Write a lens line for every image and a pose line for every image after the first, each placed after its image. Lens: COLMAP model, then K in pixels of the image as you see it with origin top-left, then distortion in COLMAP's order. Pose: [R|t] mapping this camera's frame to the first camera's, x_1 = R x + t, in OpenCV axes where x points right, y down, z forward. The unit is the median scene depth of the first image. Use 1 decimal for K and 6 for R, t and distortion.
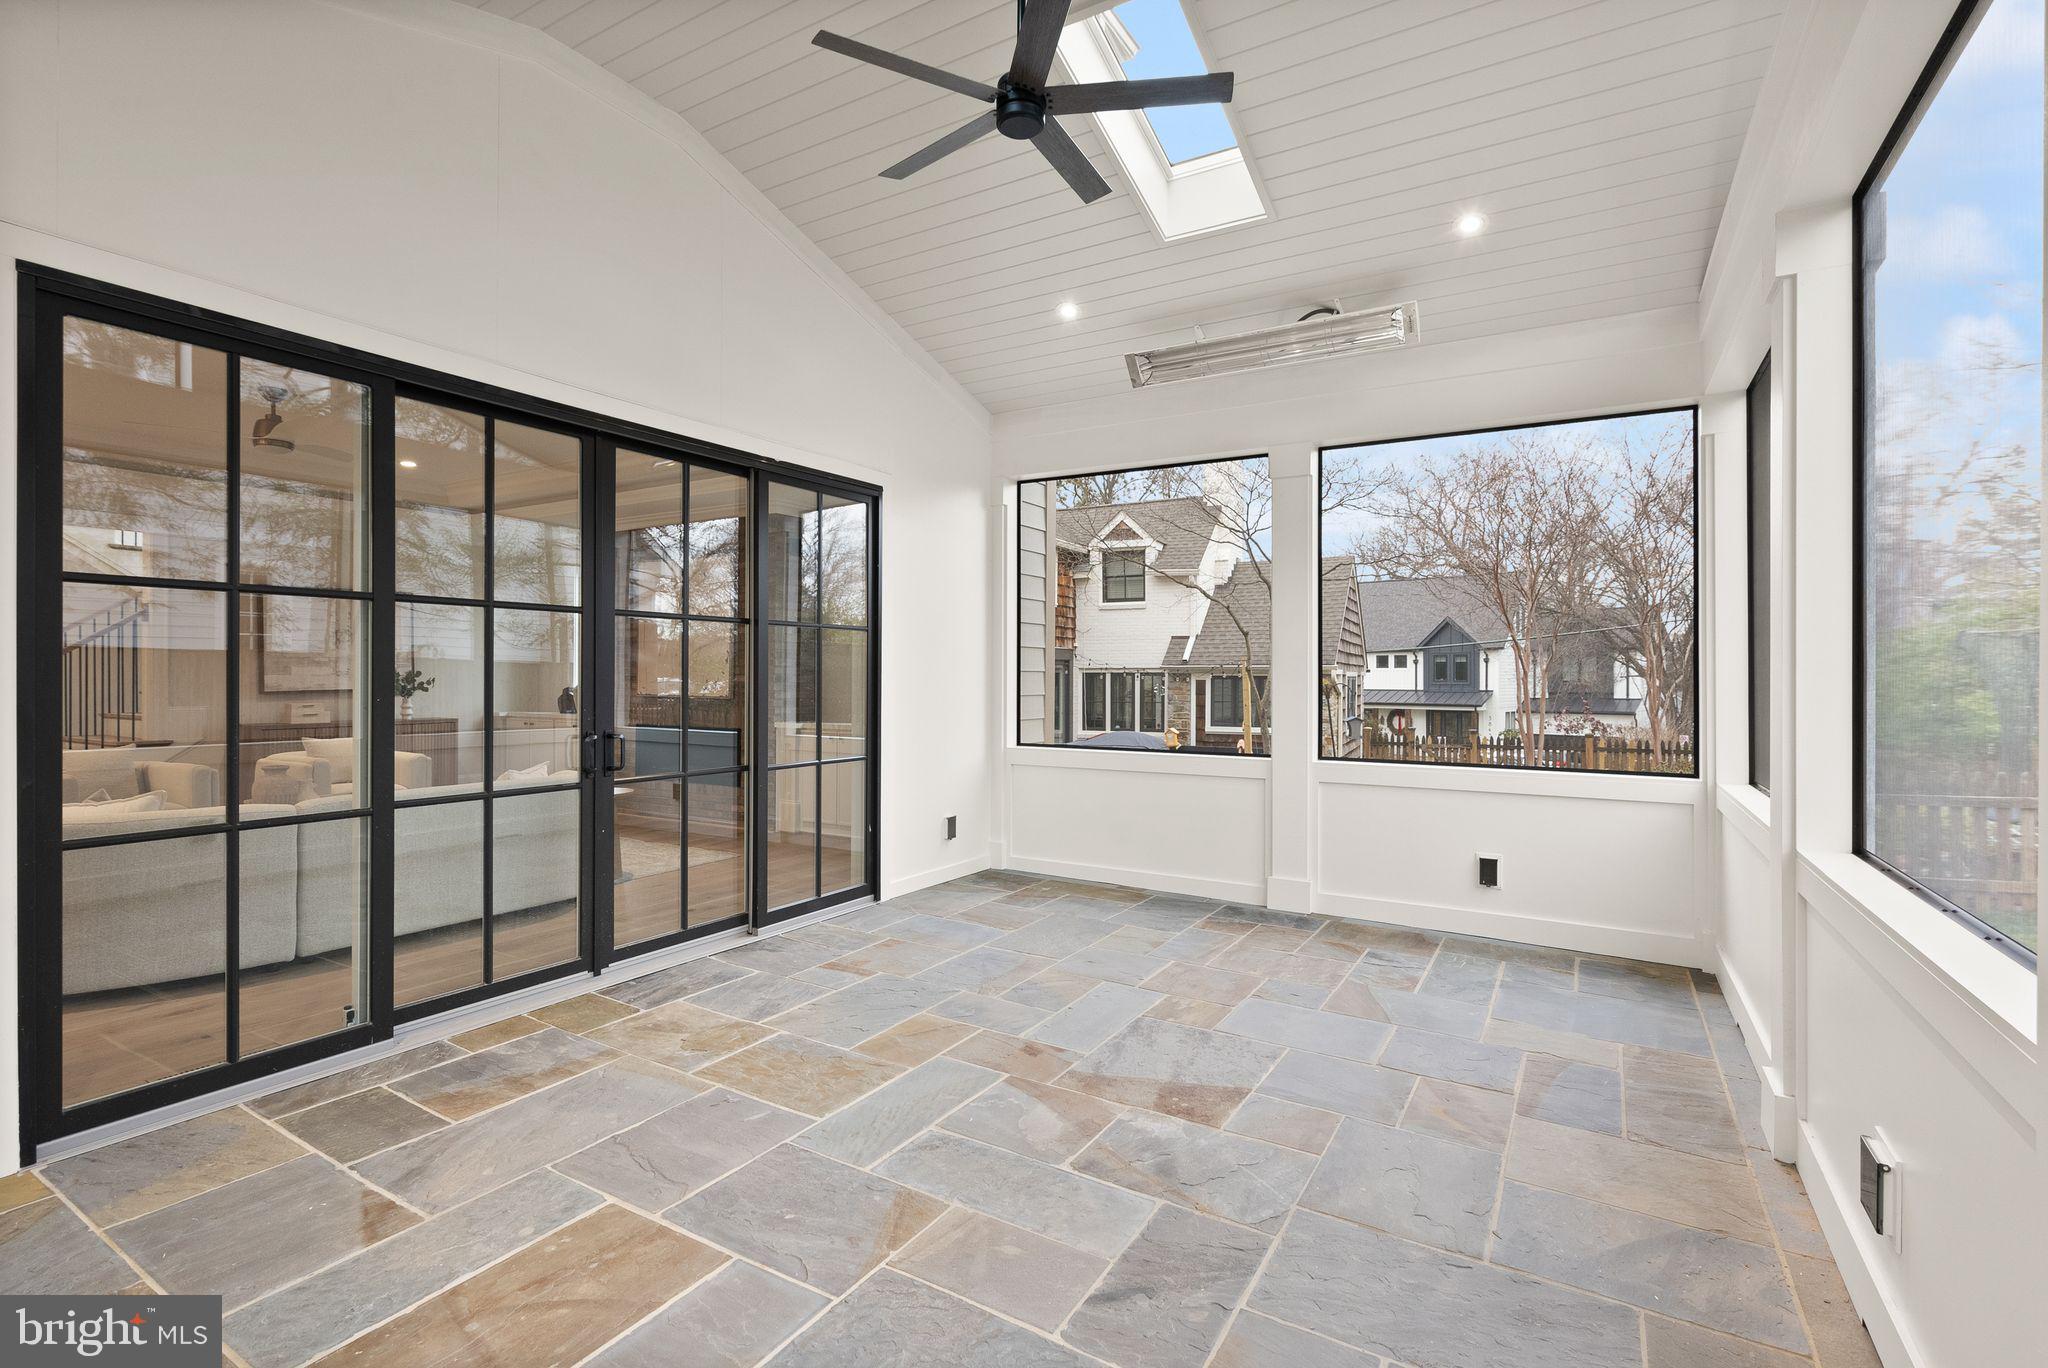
lens RADIAL K [[952.1, 0, 1017.8], [0, 952.1, 677.9], [0, 0, 1]] dist [-0.002128, 0.000648]
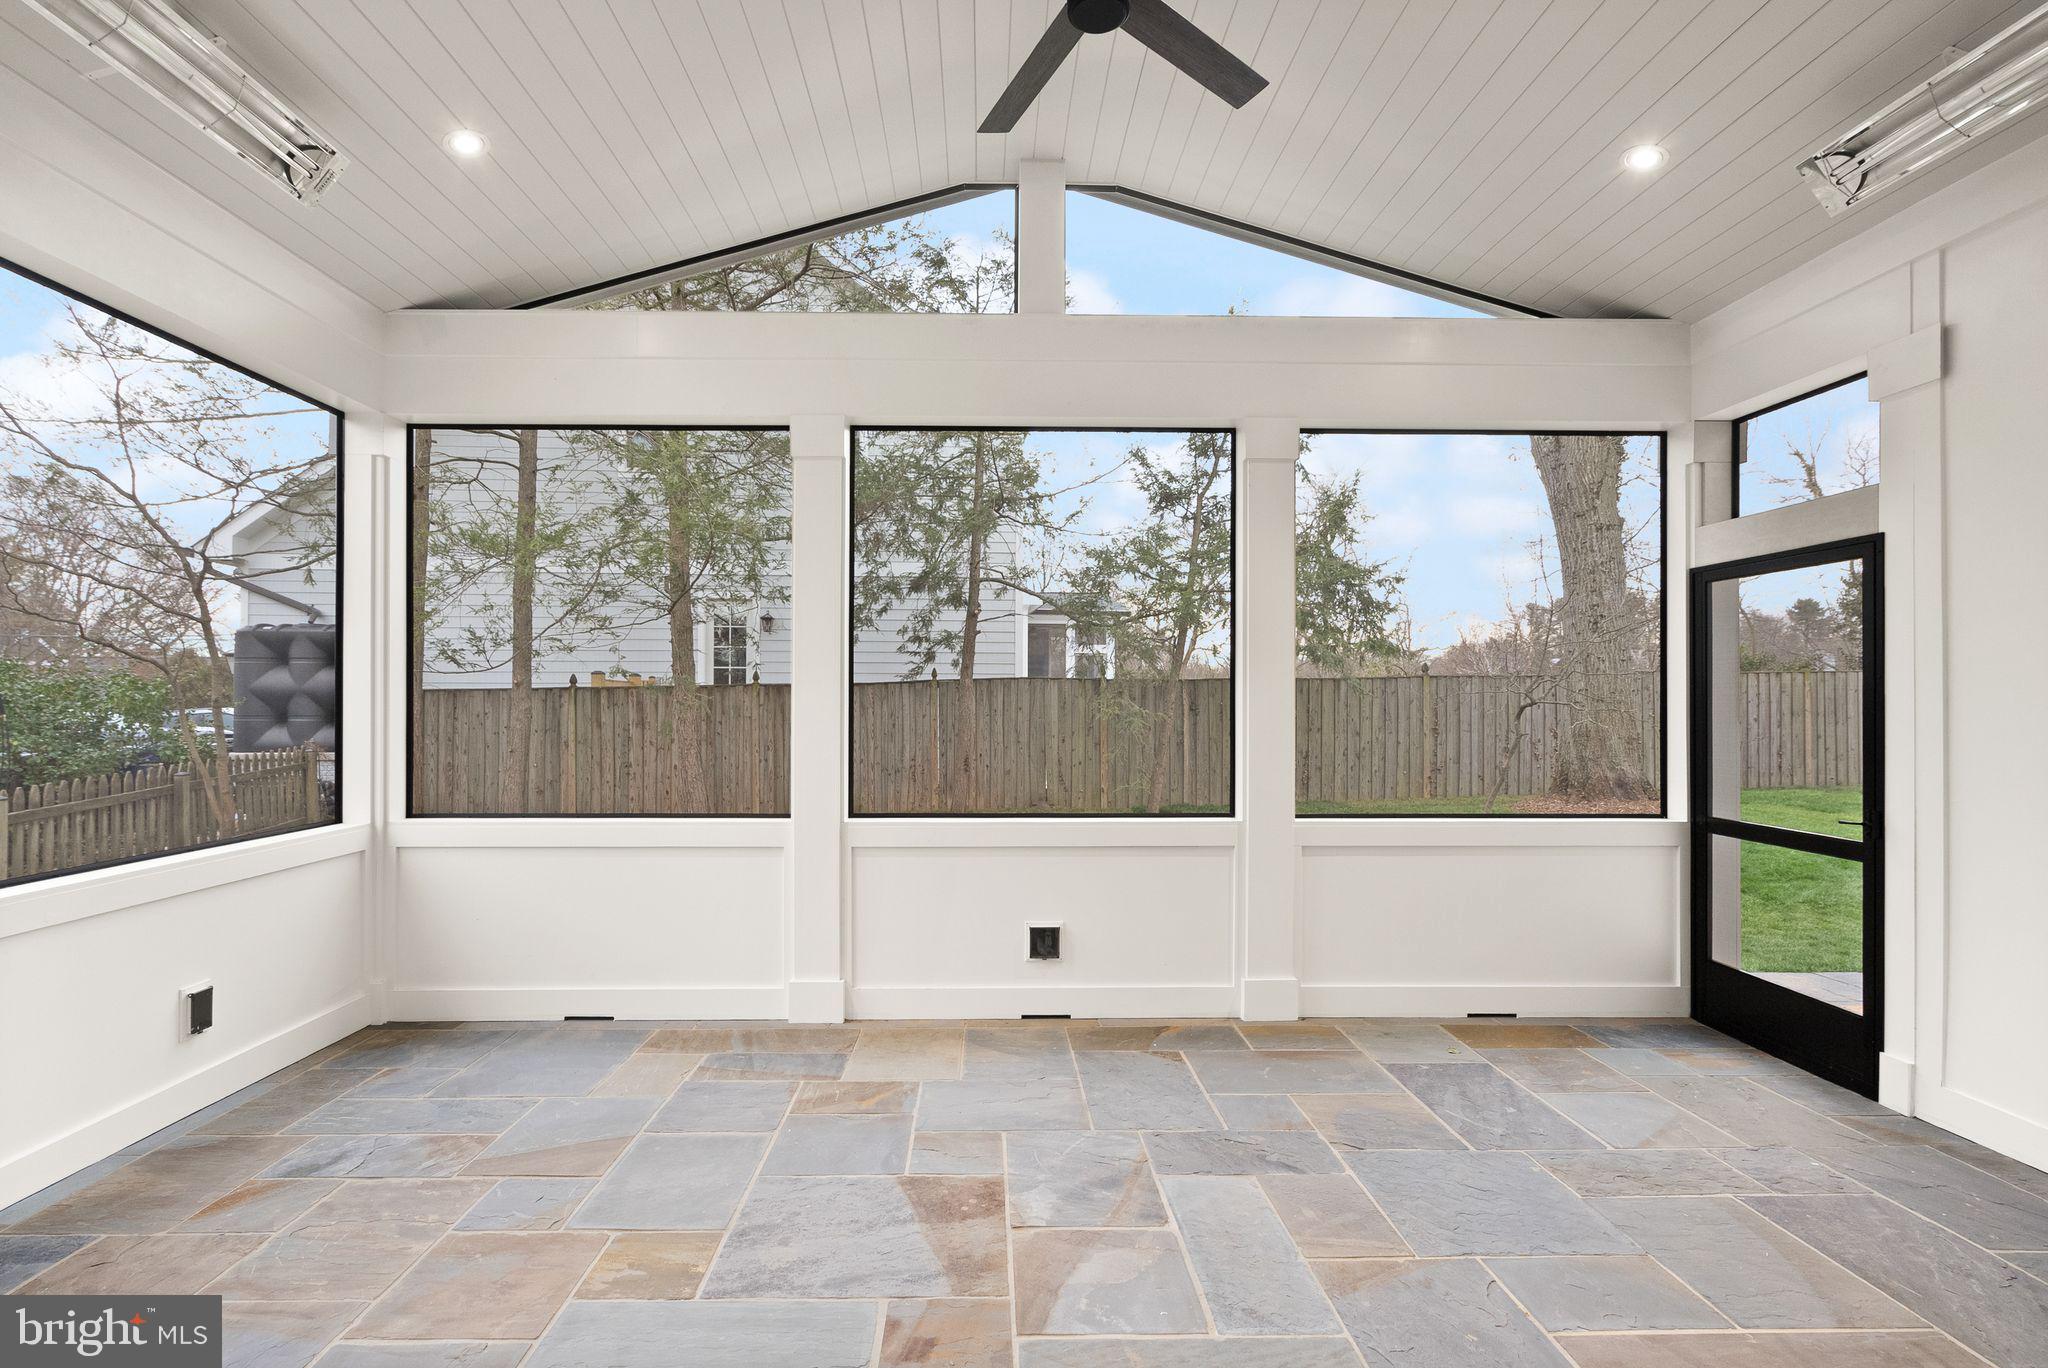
lens RADIAL K [[952.1, 0, 1003.4], [0, 952.1, 693.7], [0, 0, 1]] dist [-0.002128, 0.000648]
pose [[-0.530138, 0.001019, 0.847911, -0.583145], [-0.003559, 0.999988, -0.003427, -0.026103], [-0.847904, -0.004834, -0.530128, 1.409565]]
